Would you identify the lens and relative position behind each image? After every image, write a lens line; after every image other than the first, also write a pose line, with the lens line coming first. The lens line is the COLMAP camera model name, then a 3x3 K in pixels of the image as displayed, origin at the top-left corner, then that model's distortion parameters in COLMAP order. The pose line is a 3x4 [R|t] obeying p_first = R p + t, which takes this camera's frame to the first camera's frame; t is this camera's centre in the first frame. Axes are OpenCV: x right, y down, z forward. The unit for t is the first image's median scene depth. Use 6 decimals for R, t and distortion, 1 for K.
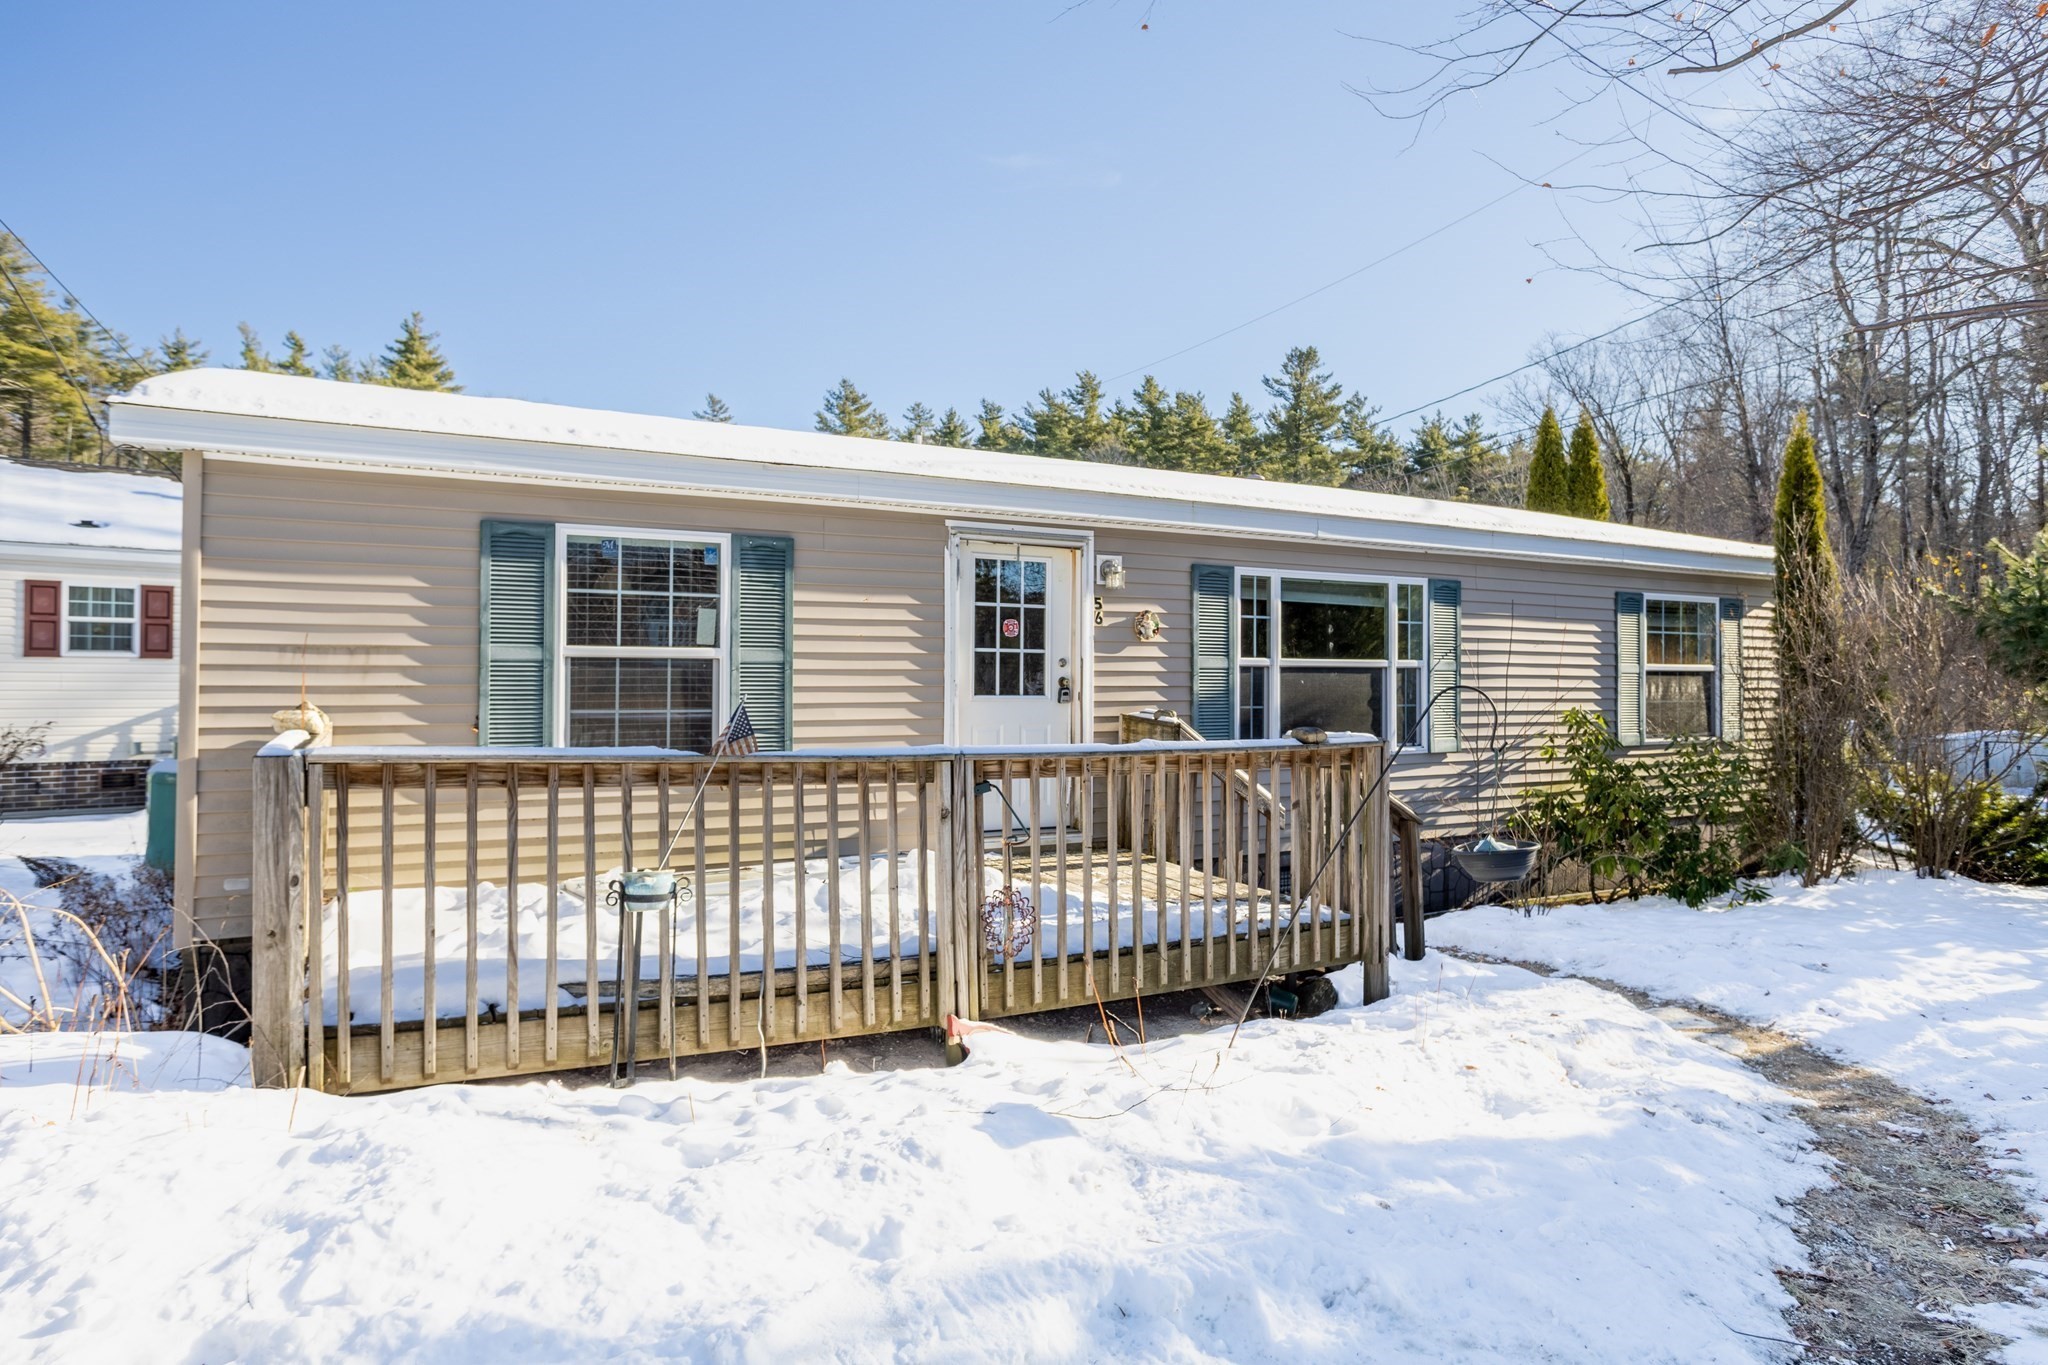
lens RADIAL K [[1310.9, 0, 1024.0], [0, 1310.9, 682.5], [0, 0, 1]] dist [-0.007503, 0.000104]
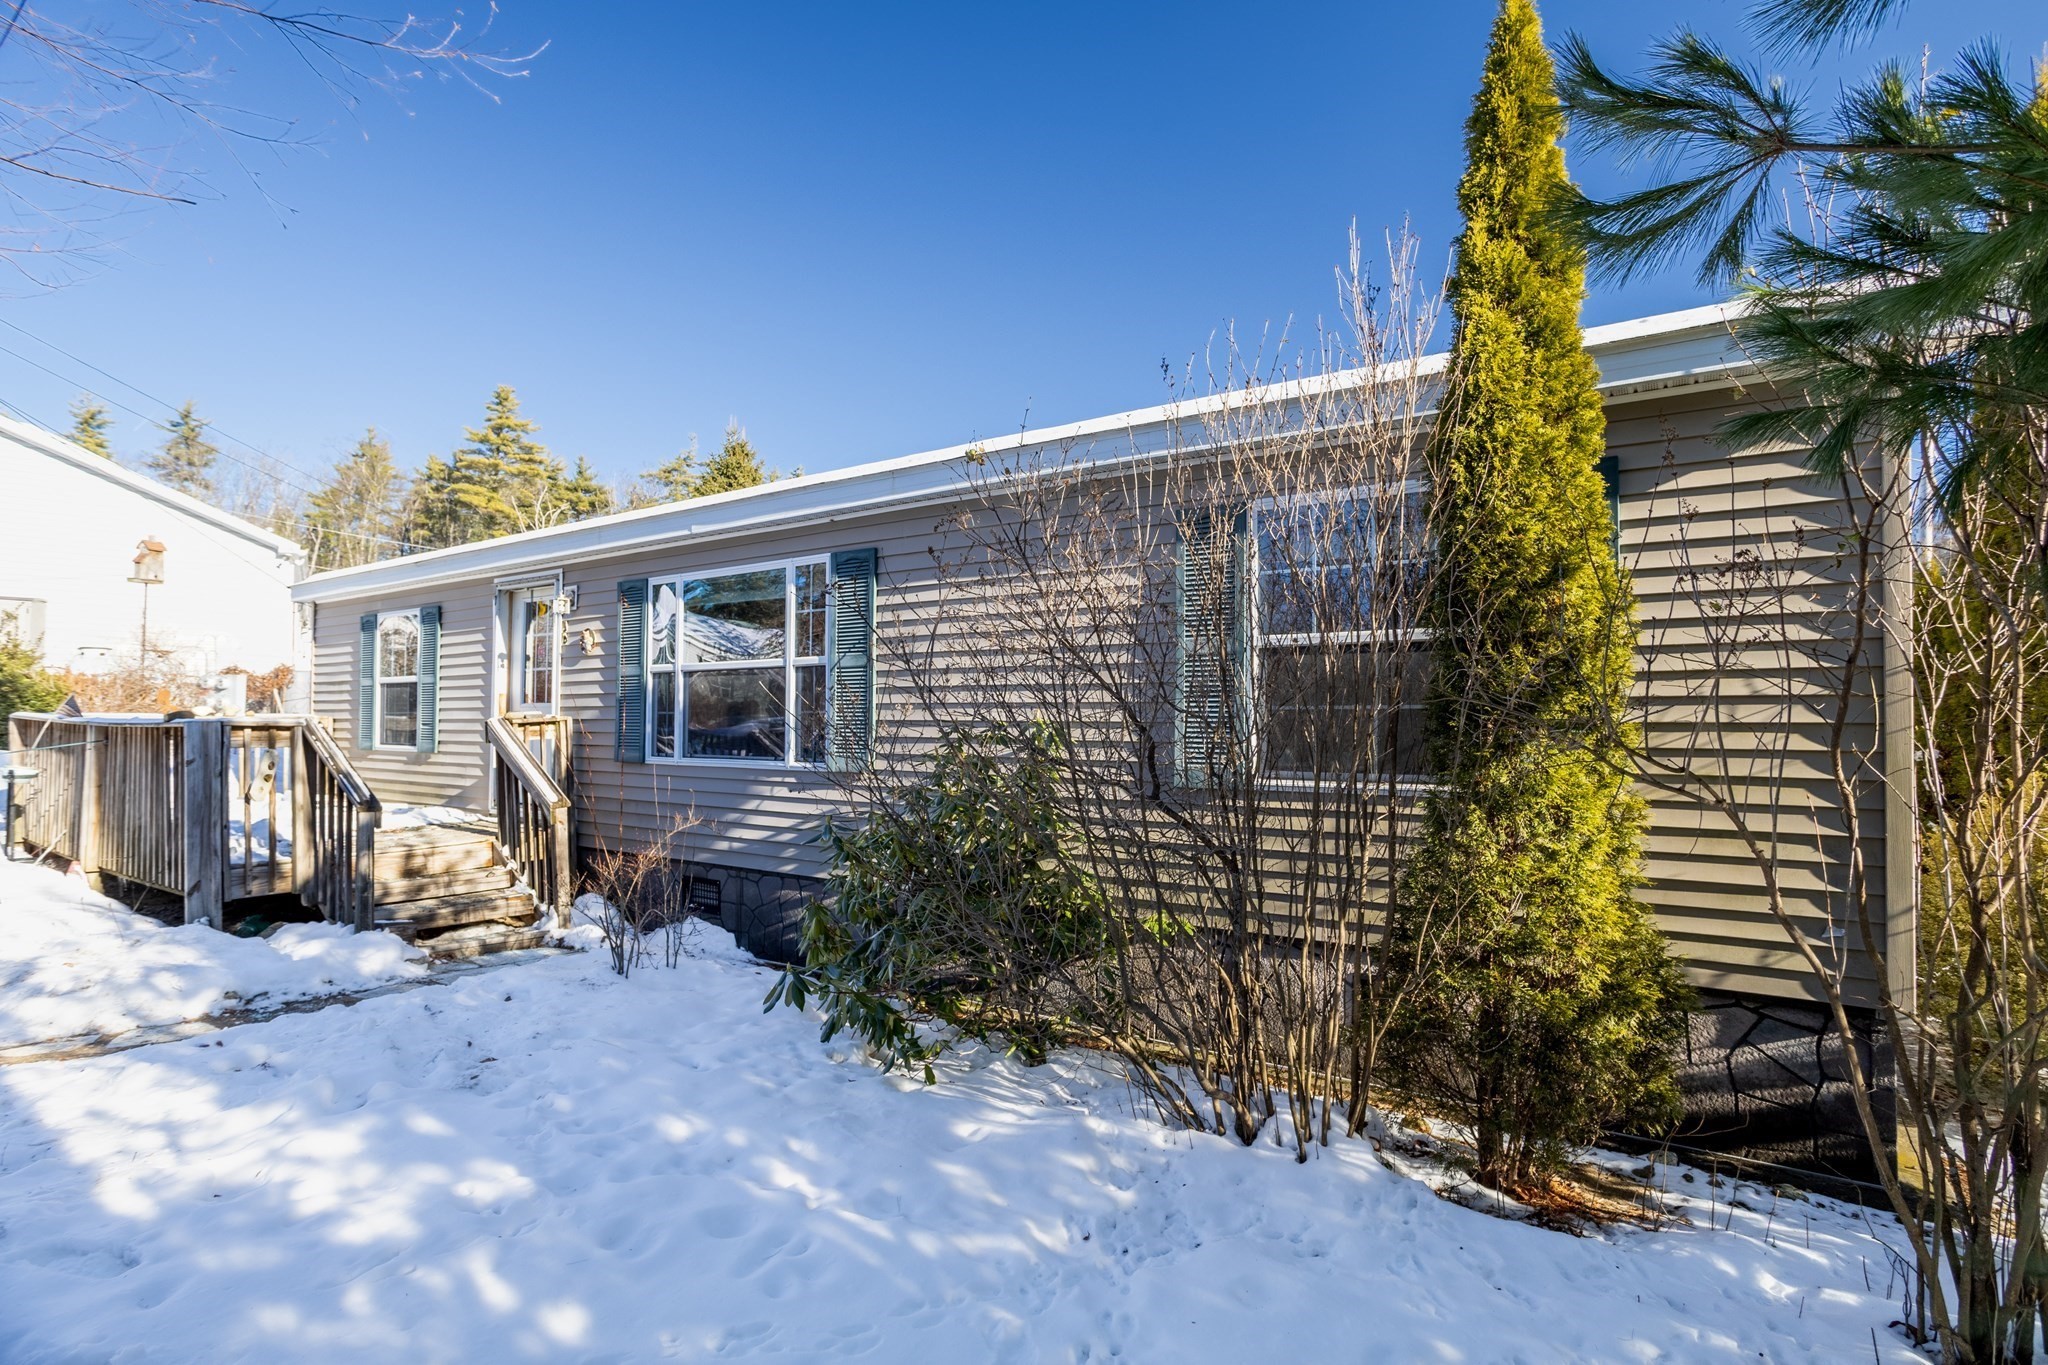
lens RADIAL K [[1038.9, 0, 1021.4], [0, 1038.9, 728.5], [0, 0, 1]] dist [-0.071231, 0.034207]
pose [[0.408922, -0.002554, -0.912566, 1.094158], [-0.011710, 0.999899, -0.008046, 0.036883], [0.912494, 0.013976, 0.408851, 0.995348]]
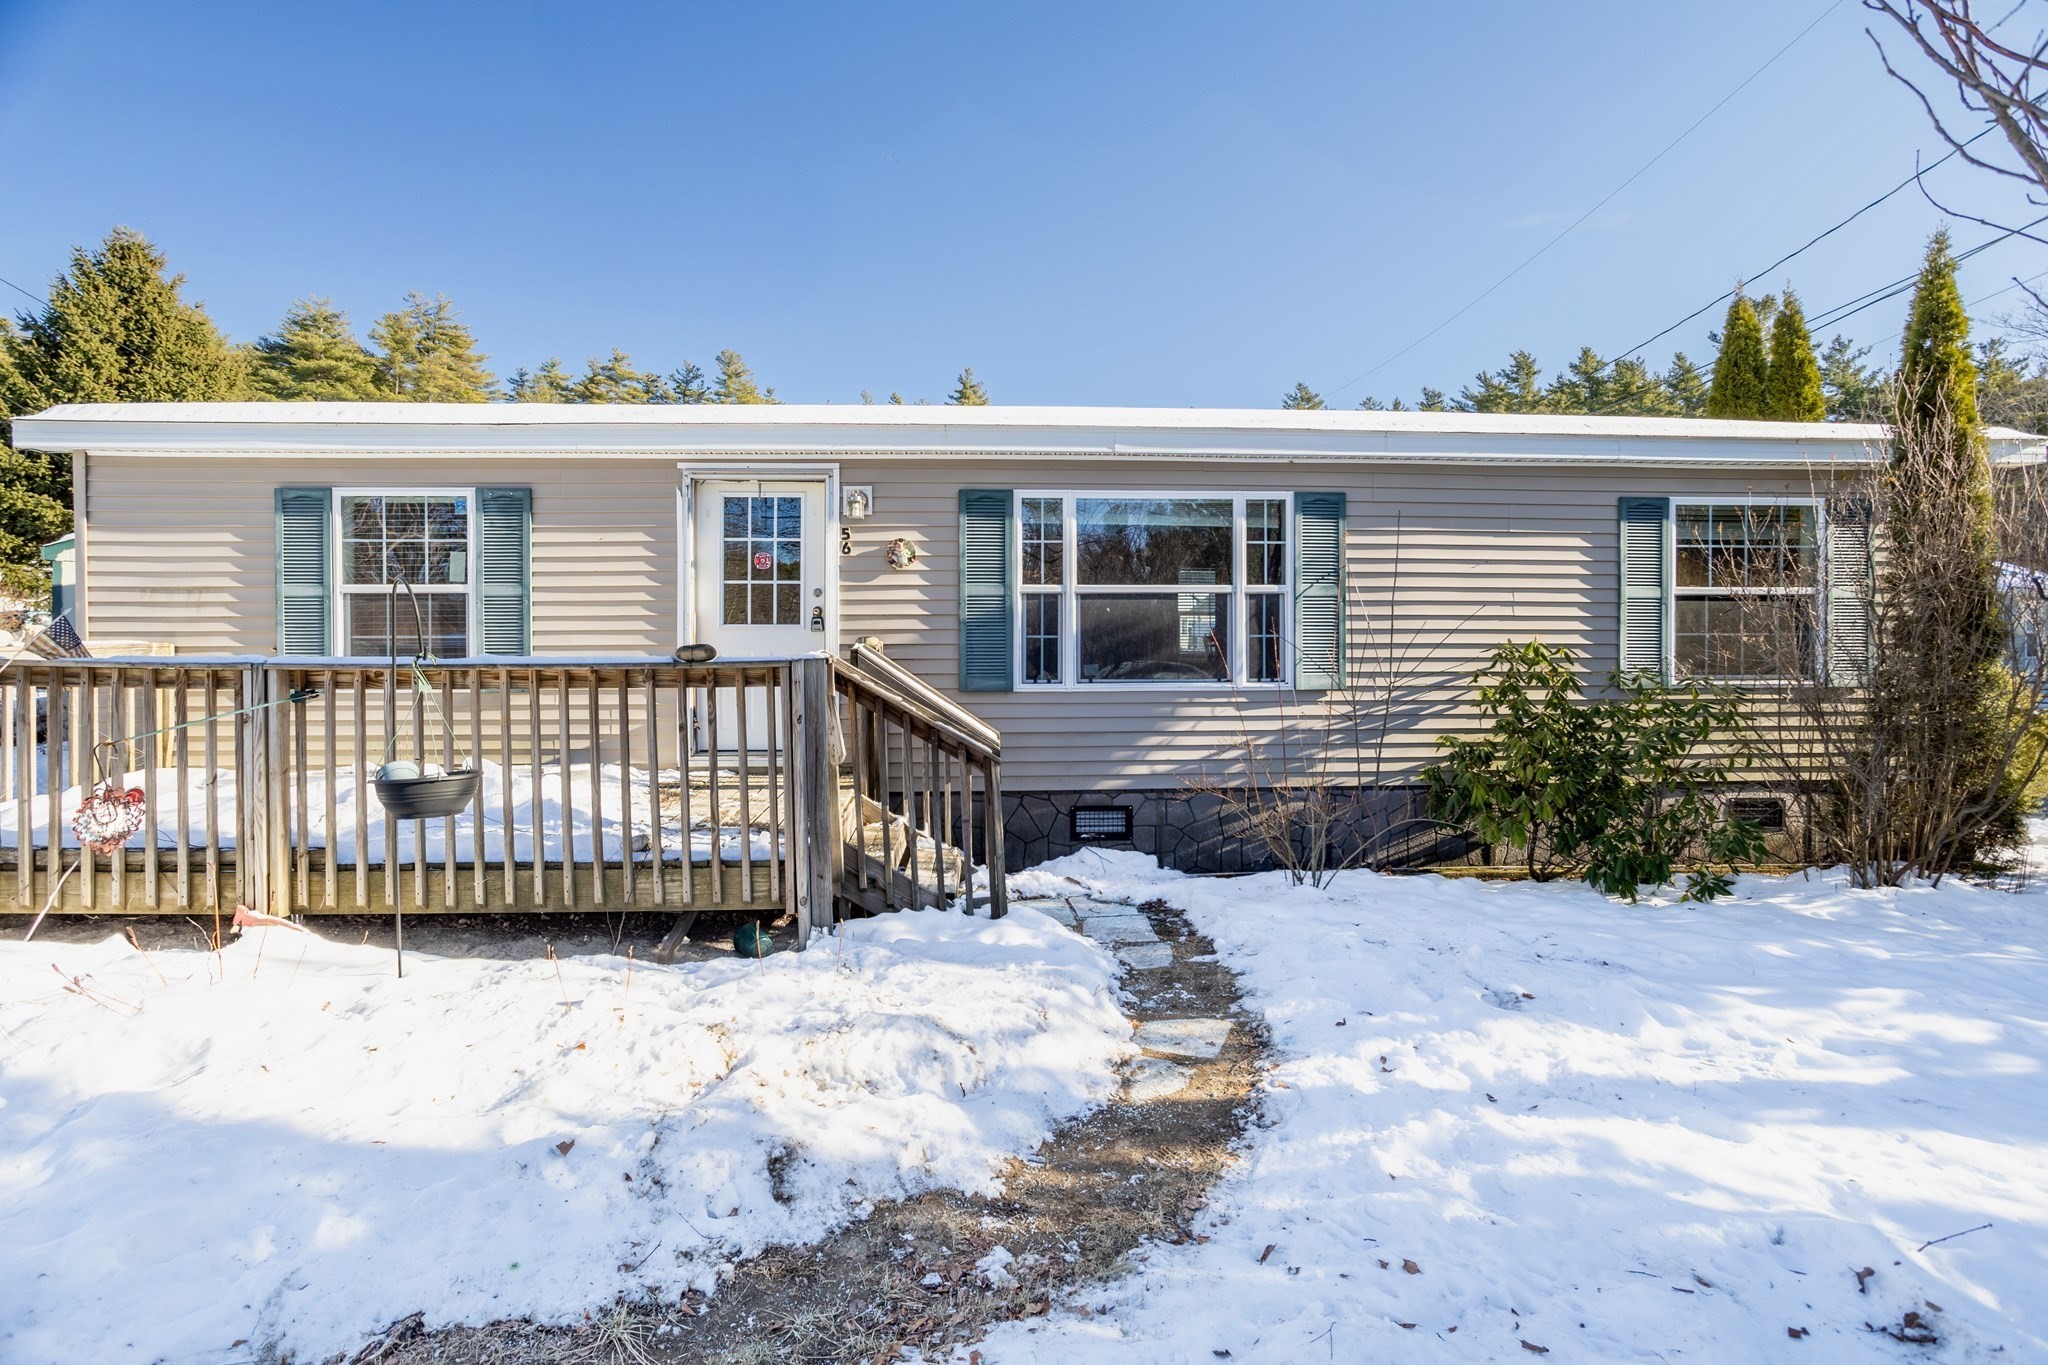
lens RADIAL K [[1036.6, 0, 1024.0], [0, 1036.6, 666.3], [0, 0, 1]] dist [-0.047287, 0.034086]
pose [[0.882194, 0.006178, -0.470845, 0.557542], [0.004005, 0.999779, 0.020622, 0.026670], [0.470869, -0.020079, 0.881975, 0.352524]]
